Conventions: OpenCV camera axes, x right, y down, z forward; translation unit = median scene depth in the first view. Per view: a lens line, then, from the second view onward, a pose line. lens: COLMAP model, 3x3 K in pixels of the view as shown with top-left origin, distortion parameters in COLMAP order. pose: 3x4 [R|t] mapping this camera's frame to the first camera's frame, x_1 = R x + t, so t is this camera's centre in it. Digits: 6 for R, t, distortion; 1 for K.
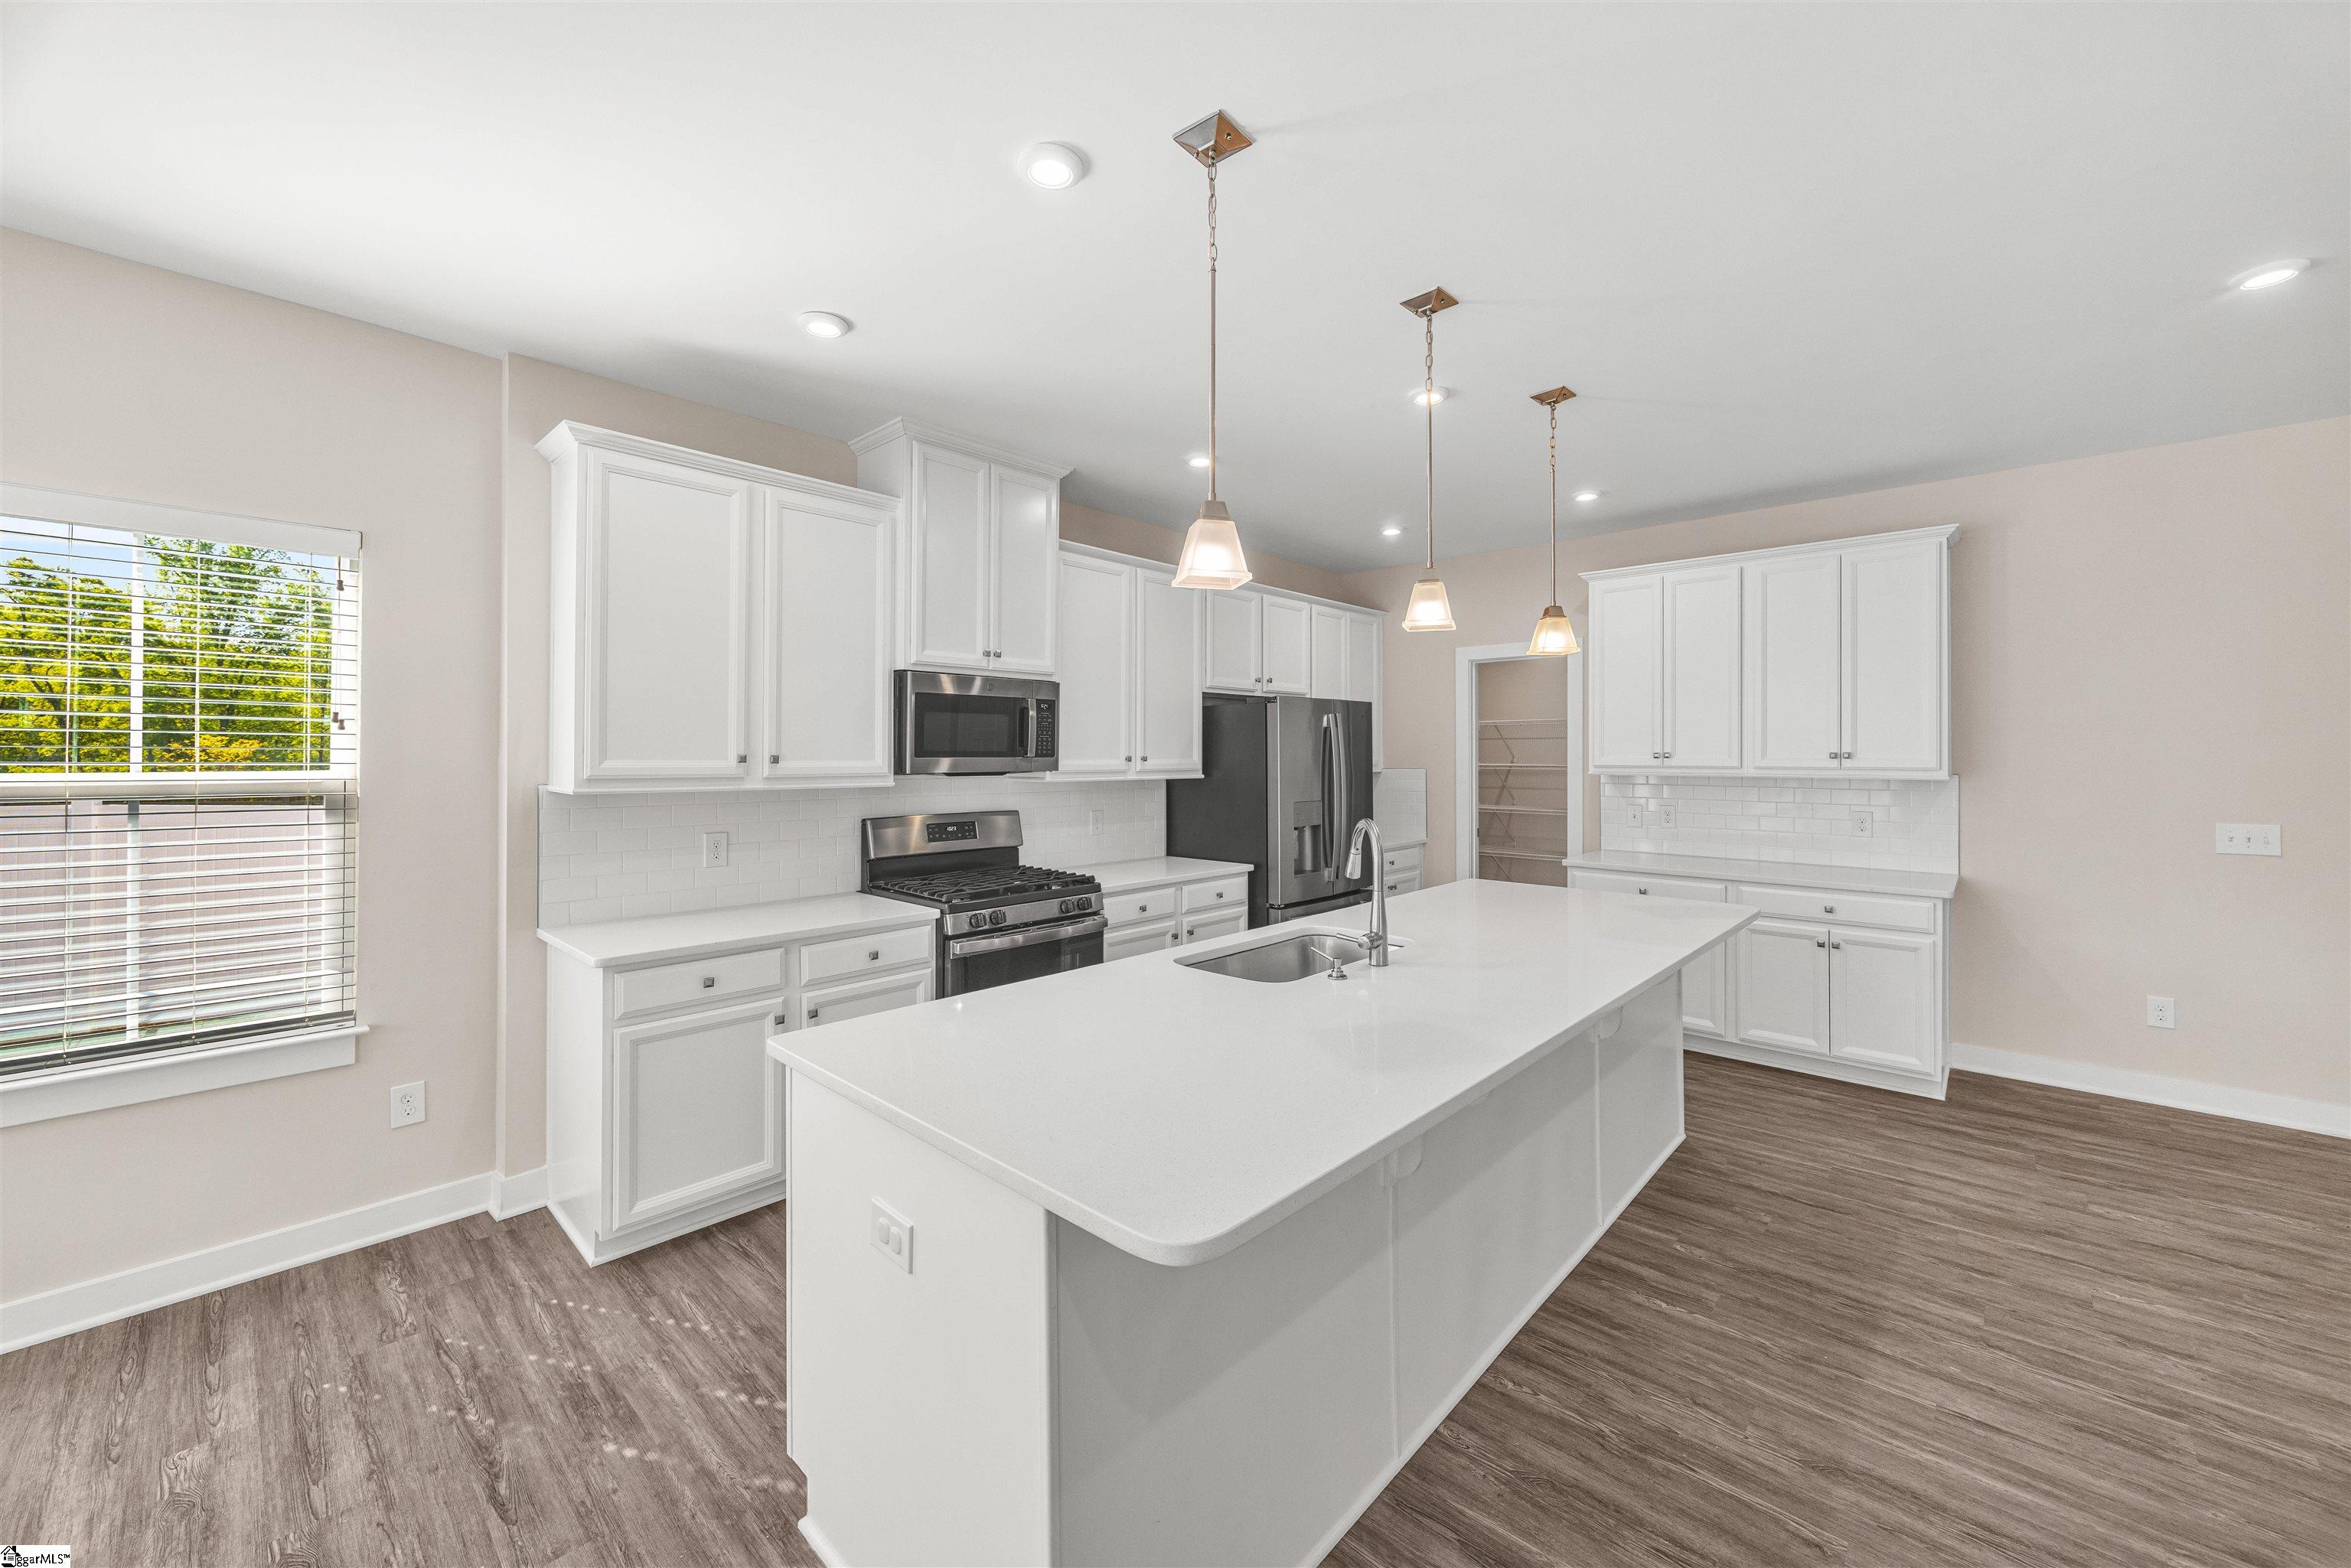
lens RADIAL K [[888.1, 0, 1179.9], [0, 888.1, 766.1], [0, 0, 1]] dist [-0.011517, 0.000137]
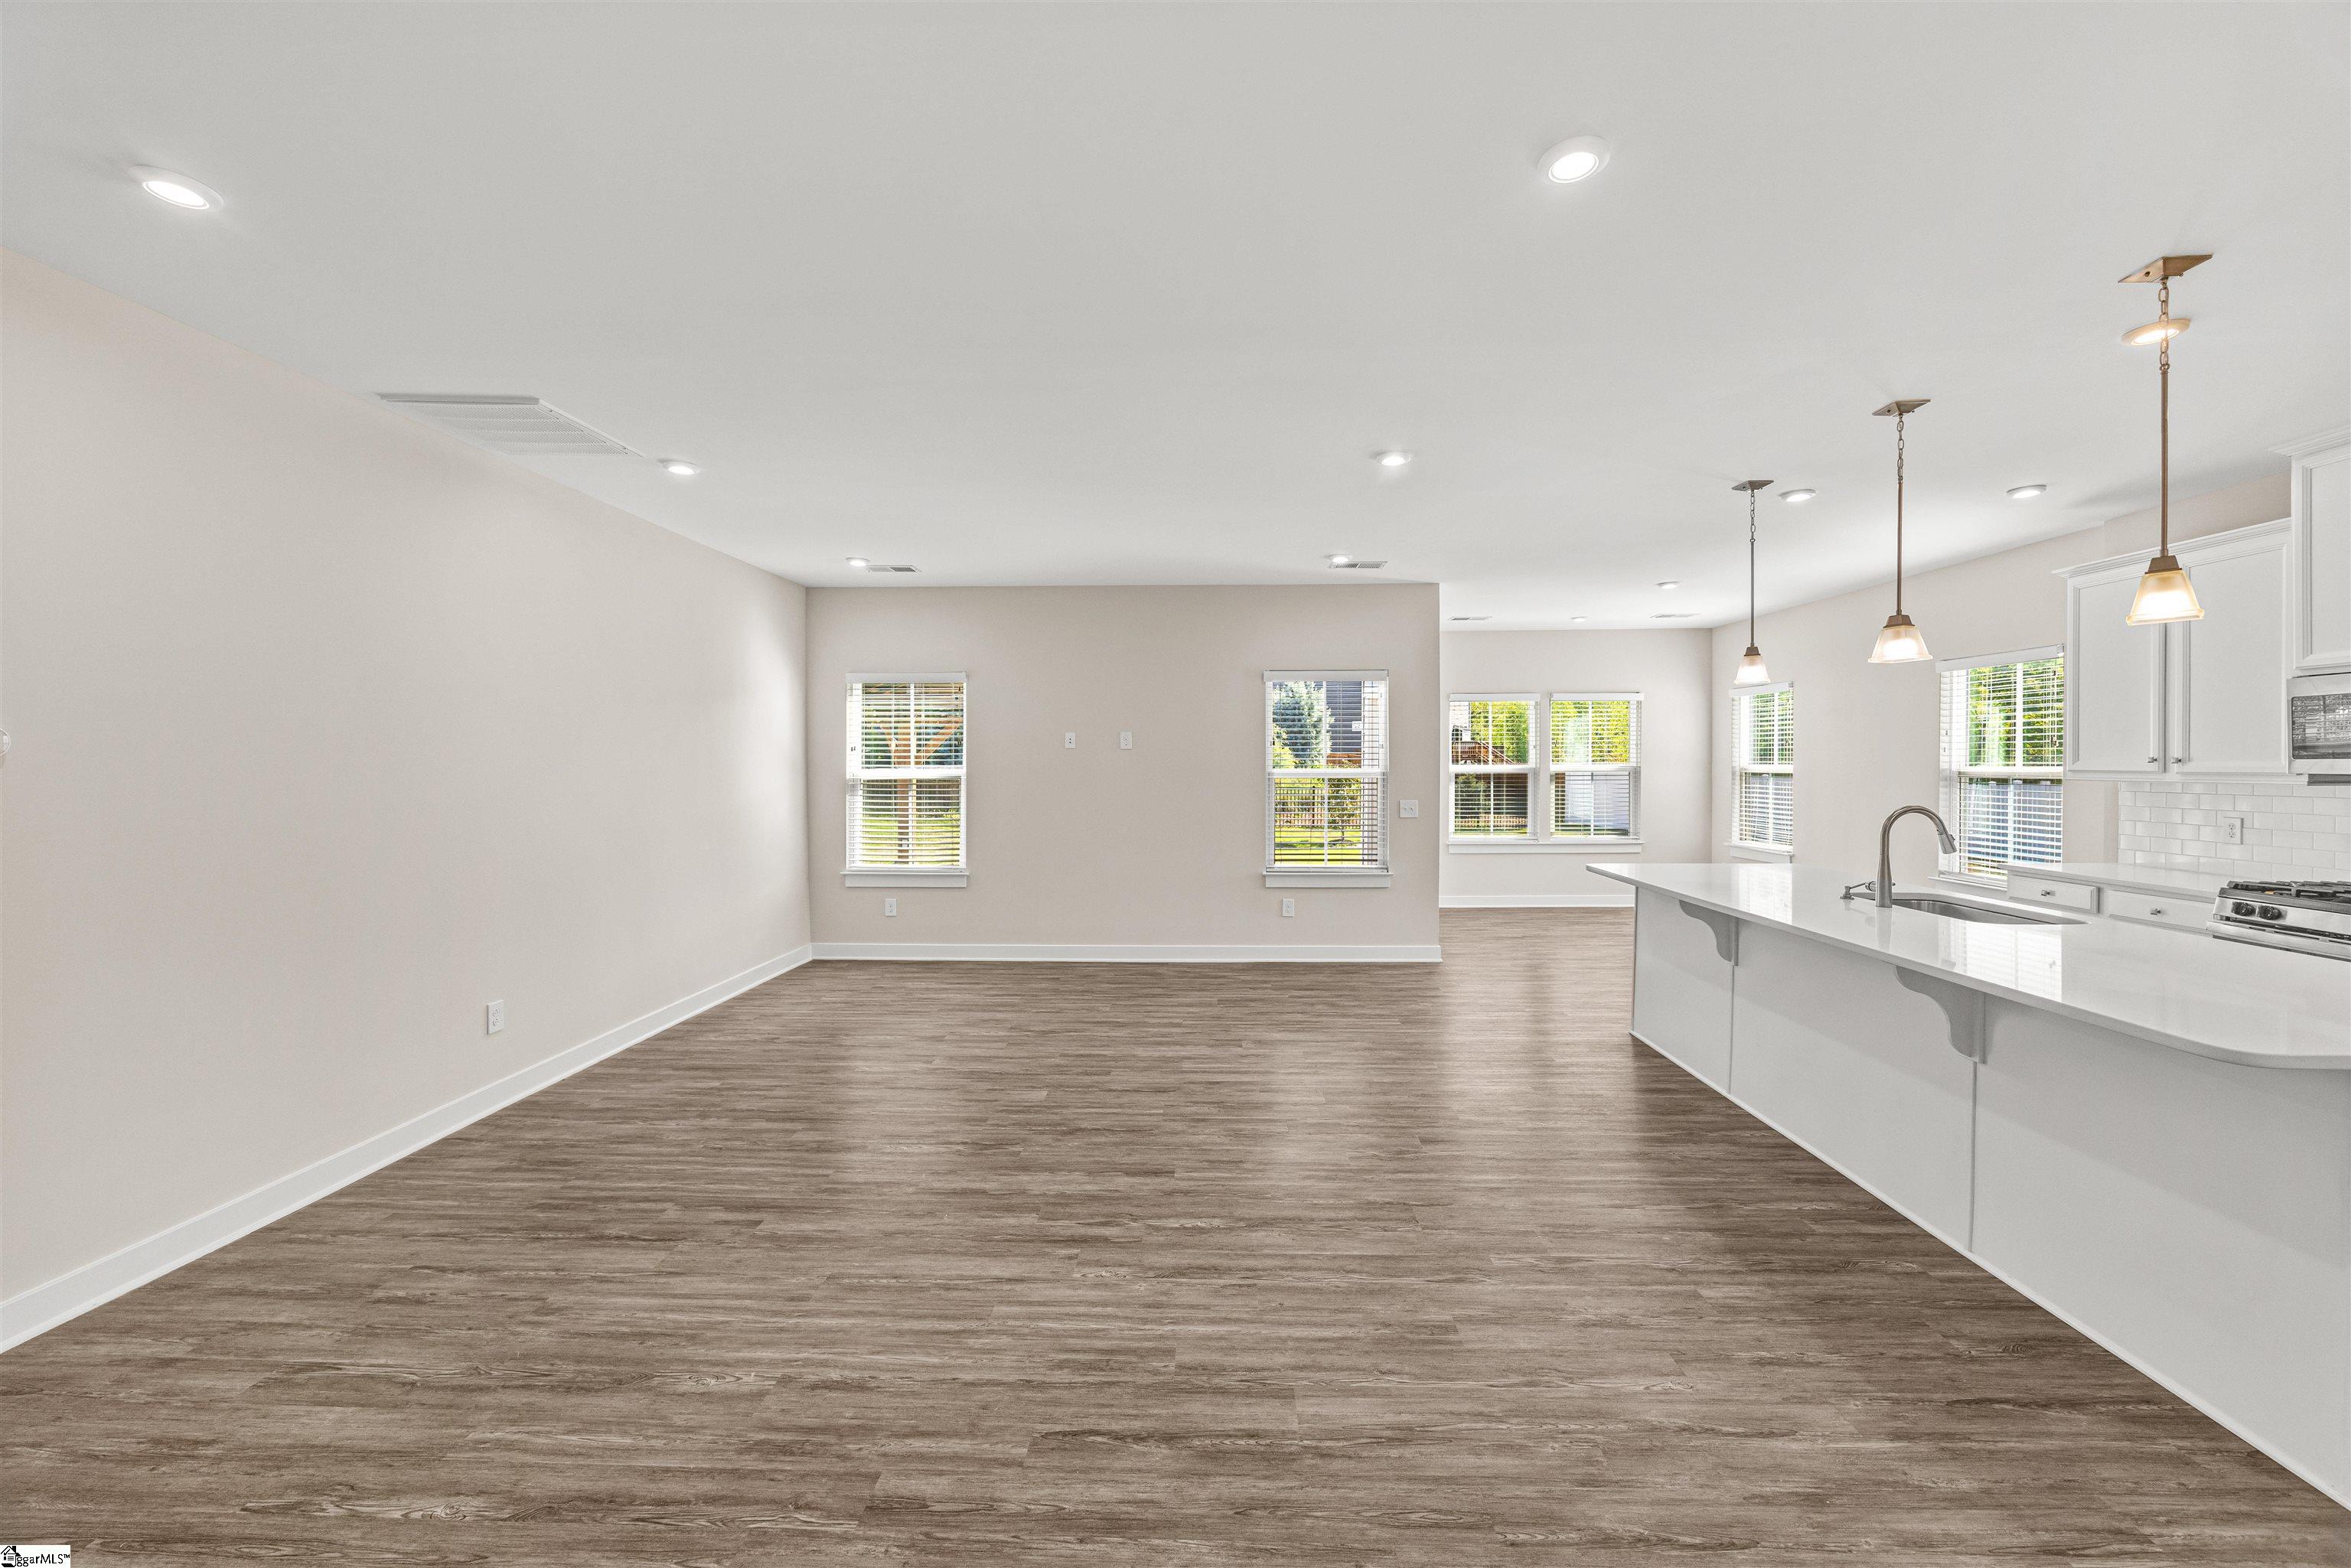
lens RADIAL K [[888.1, 0, 1179.9], [0, 888.1, 766.1], [0, 0, 1]] dist [-0.011517, 0.000137]
pose [[-0.758500, 0.009638, -0.651602, 1.950155], [0.011387, 0.999934, 0.001535, -0.019992], [0.651573, -0.006255, -0.758560, 1.306791]]
